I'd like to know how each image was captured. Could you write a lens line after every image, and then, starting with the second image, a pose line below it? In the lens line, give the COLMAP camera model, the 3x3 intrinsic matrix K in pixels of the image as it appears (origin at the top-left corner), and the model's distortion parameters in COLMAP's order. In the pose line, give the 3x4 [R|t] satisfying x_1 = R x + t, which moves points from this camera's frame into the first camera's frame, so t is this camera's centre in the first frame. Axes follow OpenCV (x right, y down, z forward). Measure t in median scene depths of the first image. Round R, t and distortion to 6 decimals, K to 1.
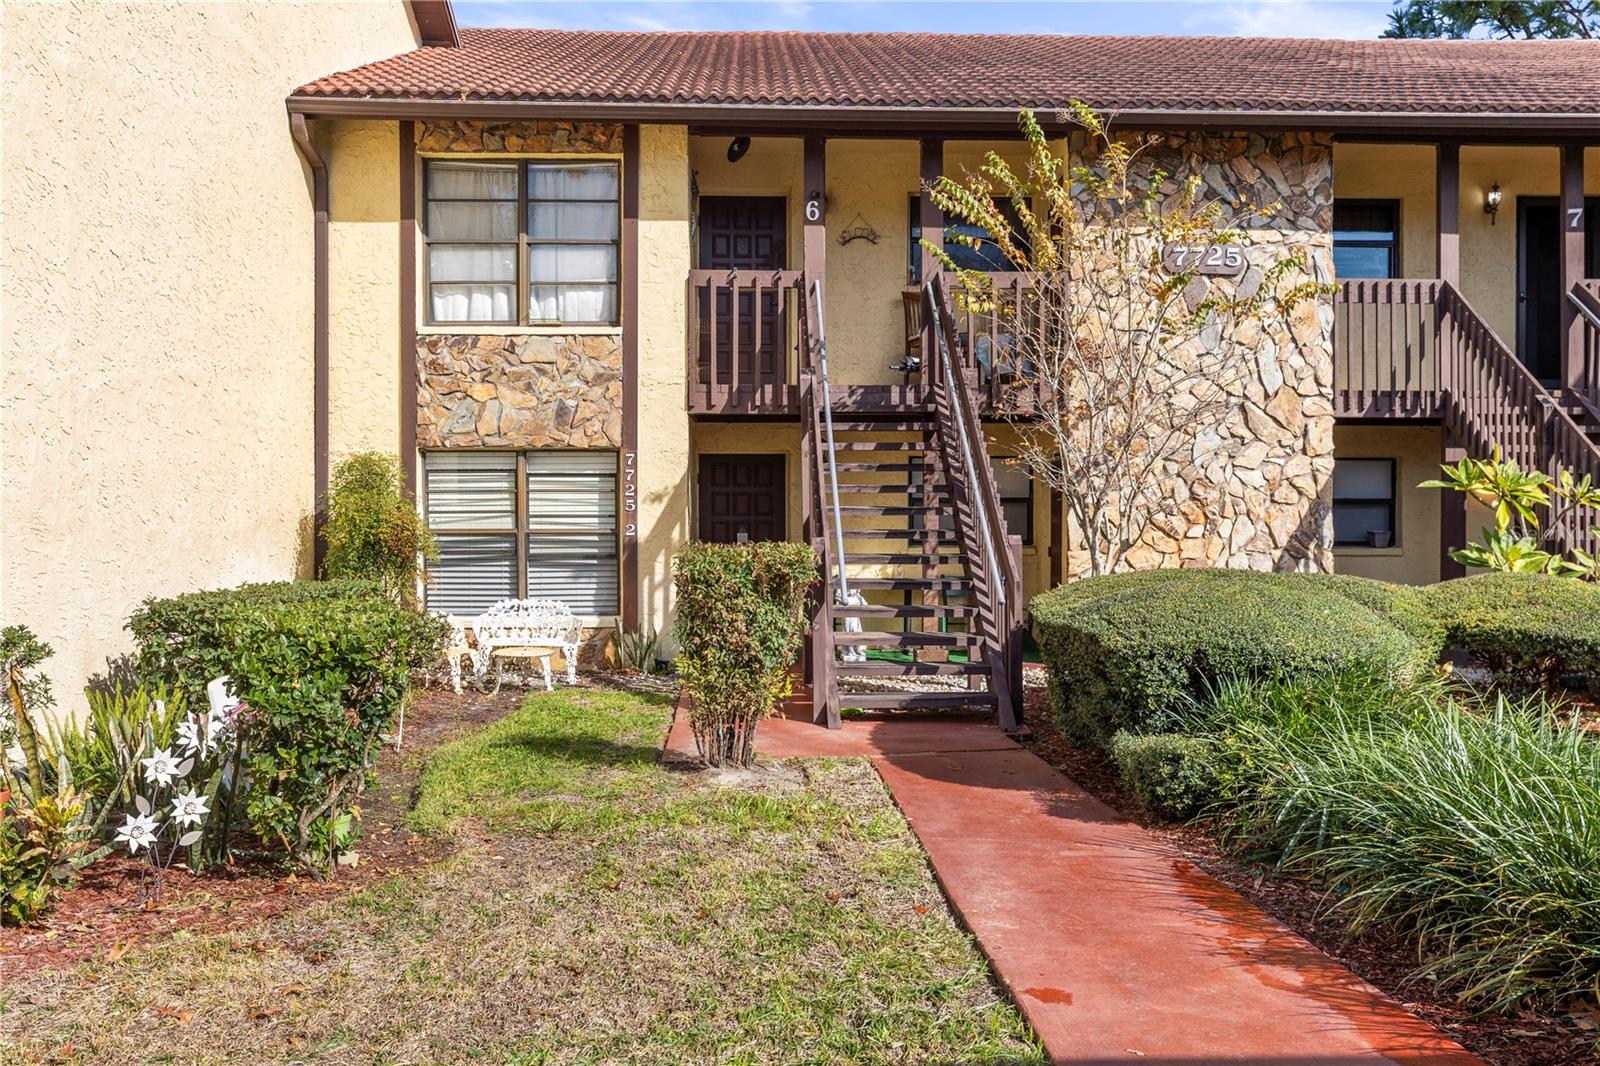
lens RADIAL K [[1403.7, 0, 802.3], [0, 1403.7, 529.9], [0, 0, 1]] dist [0.006414, 0.007816]
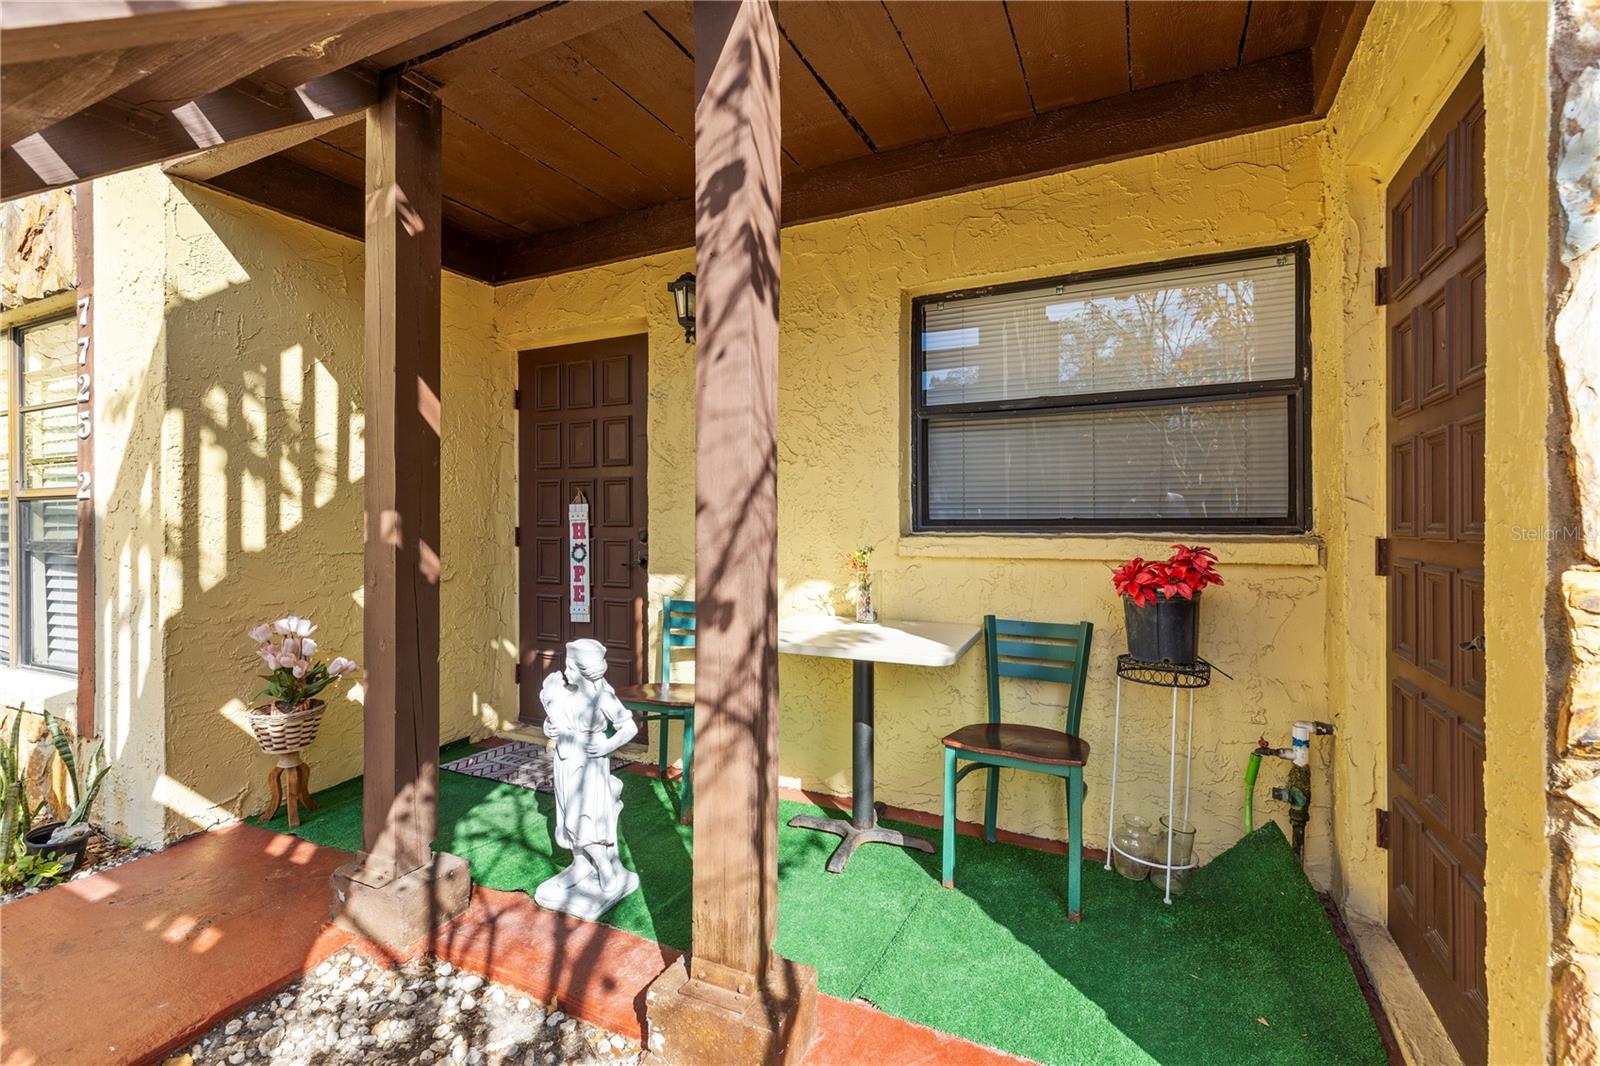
lens RADIAL K [[718.7, 0, 799.5], [0, 718.7, 526.3], [0, 0, 1]] dist [0.004668, -0.000381]
pose [[0.878608, 0.003060, -0.477533, 0.161447], [-0.005065, 0.999983, -0.002913, 0.011691], [0.477516, 0.004978, 0.878609, 0.916489]]
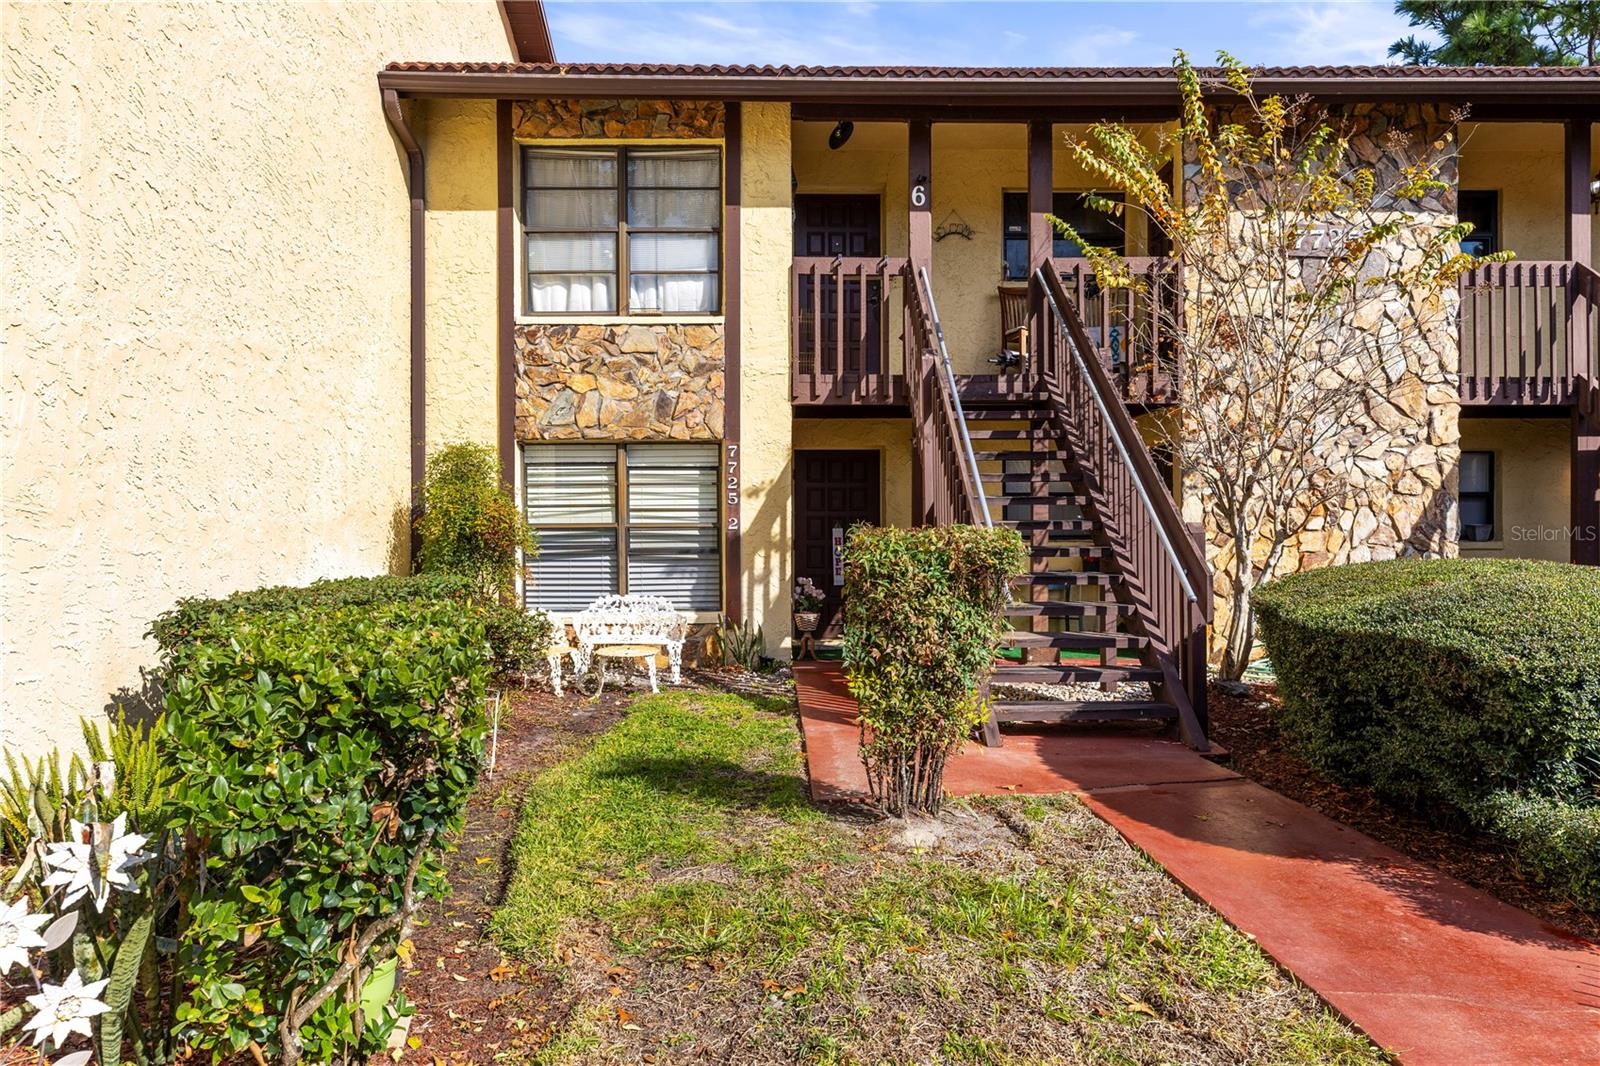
lens RADIAL K [[1083.3, 0, 796.7], [0, 1083.3, 530.5], [0, 0, 1]] dist [0.017417, -0.001513]
pose [[0.999828, -0.002879, -0.018317, -0.064404], [0.002774, 0.999980, -0.005729, 0.009297], [0.018334, 0.005677, 0.999816, 0.247148]]
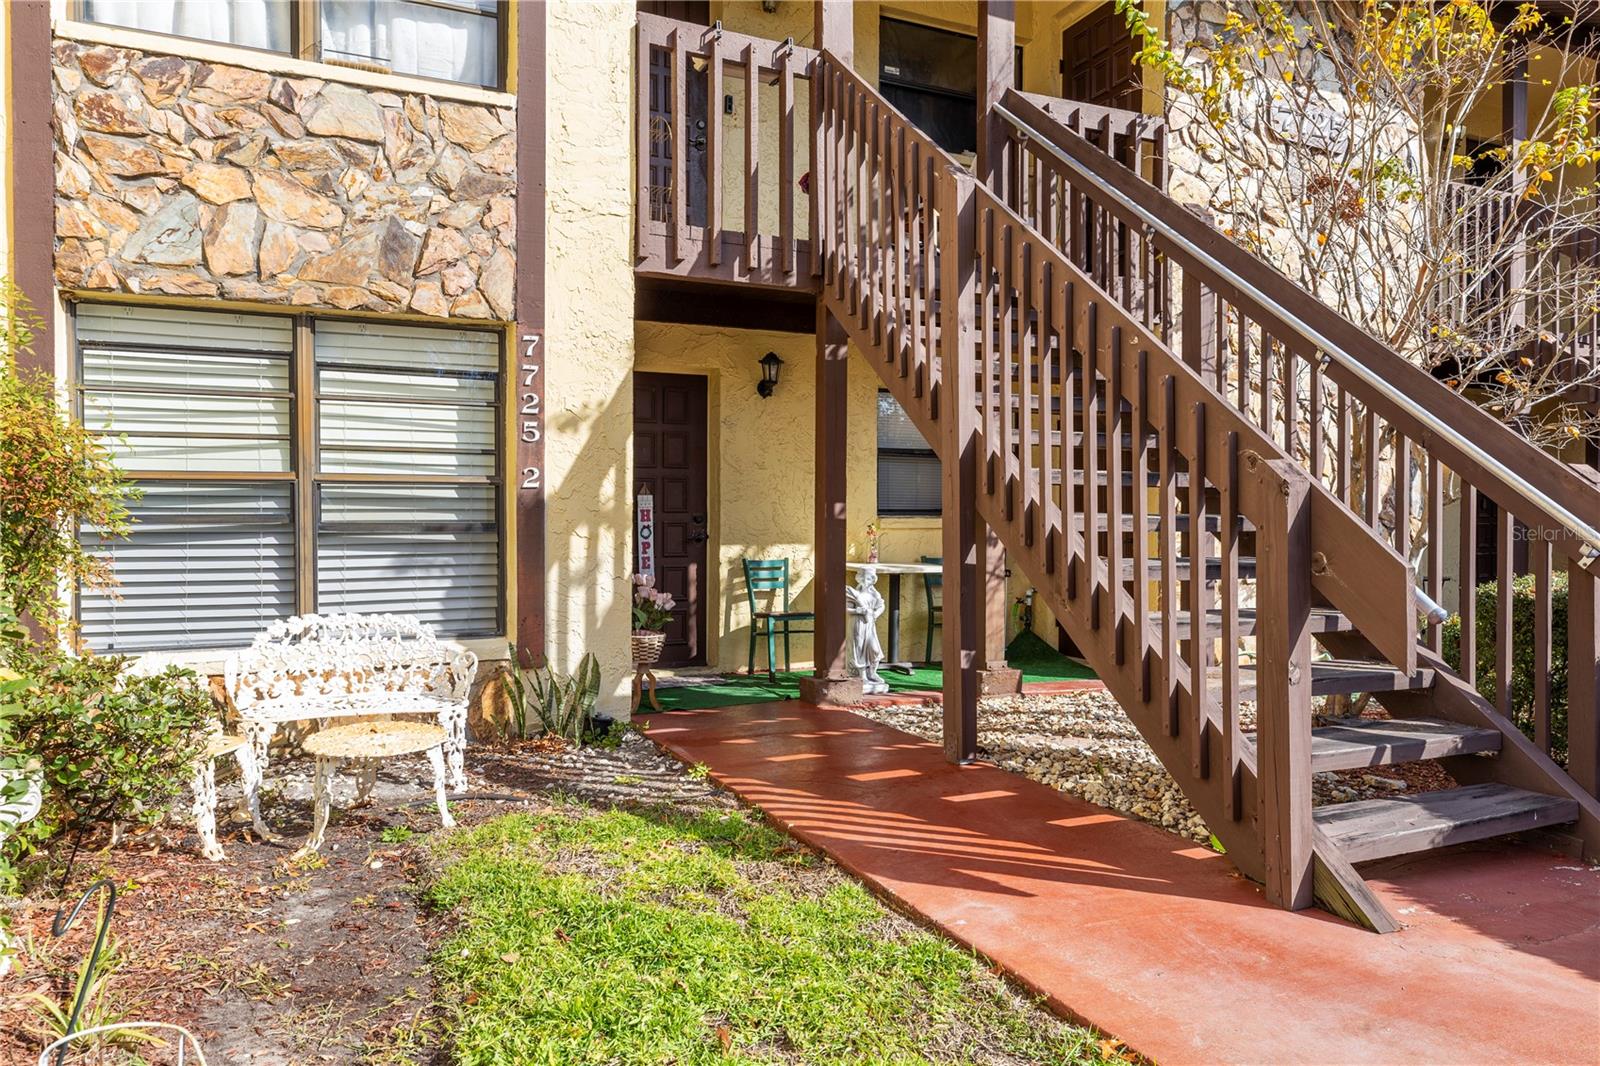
lens RADIAL K [[1083.3, 0, 801.2], [0, 1083.3, 534.2], [0, 0, 1]] dist [0.017417, -0.001513]
pose [[0.921928, -0.003551, 0.387346, -0.188680], [0.001366, 0.999982, 0.005917, 0.019539], [-0.387360, -0.004926, 0.921916, 0.578098]]
